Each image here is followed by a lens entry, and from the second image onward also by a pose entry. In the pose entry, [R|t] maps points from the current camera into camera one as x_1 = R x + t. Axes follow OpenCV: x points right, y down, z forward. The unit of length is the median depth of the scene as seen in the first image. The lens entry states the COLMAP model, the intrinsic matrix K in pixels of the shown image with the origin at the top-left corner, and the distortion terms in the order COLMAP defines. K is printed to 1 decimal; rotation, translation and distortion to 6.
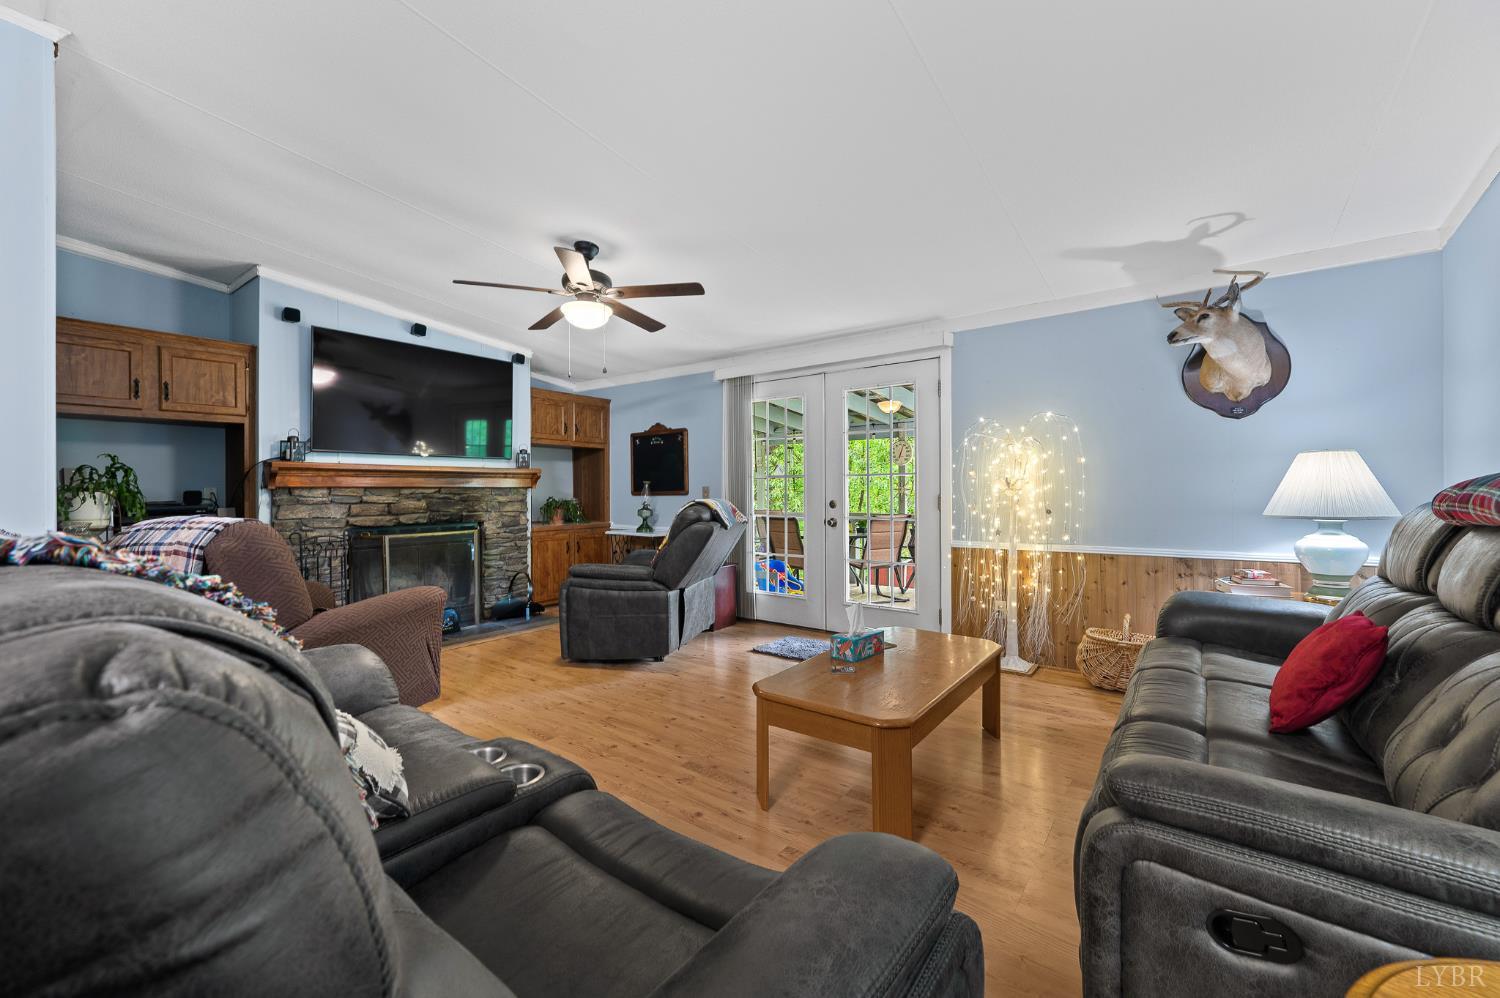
lens RADIAL K [[598.4, 0, 748.6], [0, 598.4, 491.8], [0, 0, 1]] dist [-0.000502, -0.000001]
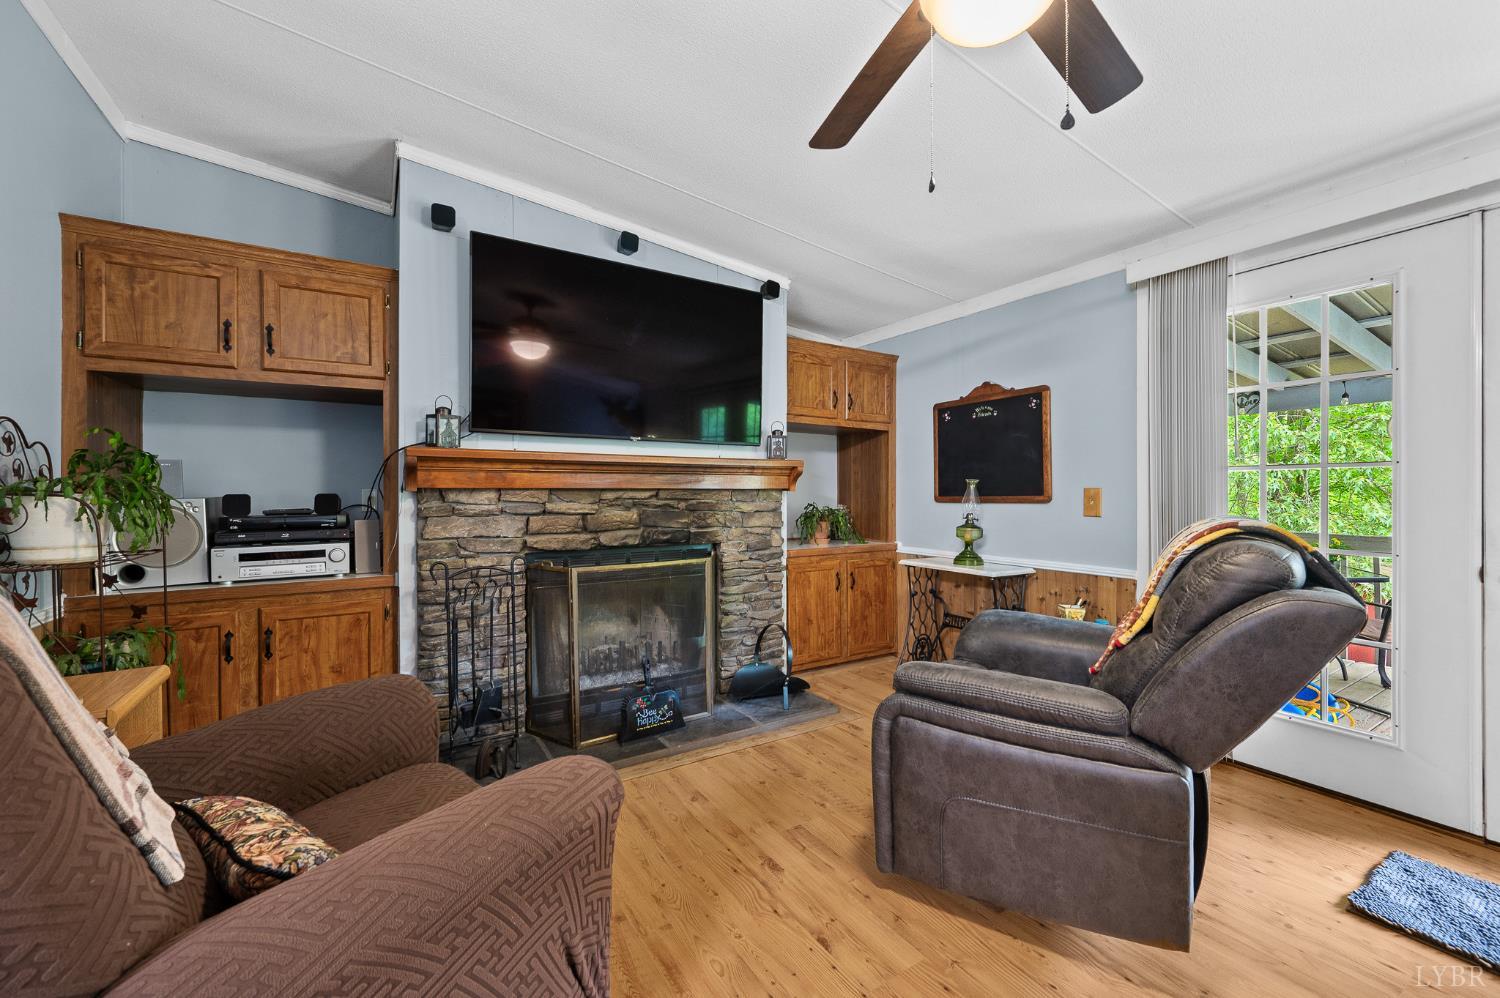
lens RADIAL K [[588.4, 0, 754.6], [0, 588.4, 495.1], [0, 0, 1]] dist [0.000041, 0.000153]
pose [[0.936102, 0.003945, -0.351706, -0.191275], [-0.003336, 0.999992, 0.002338, -0.002728], [0.351713, -0.001015, 0.936108, 0.433050]]
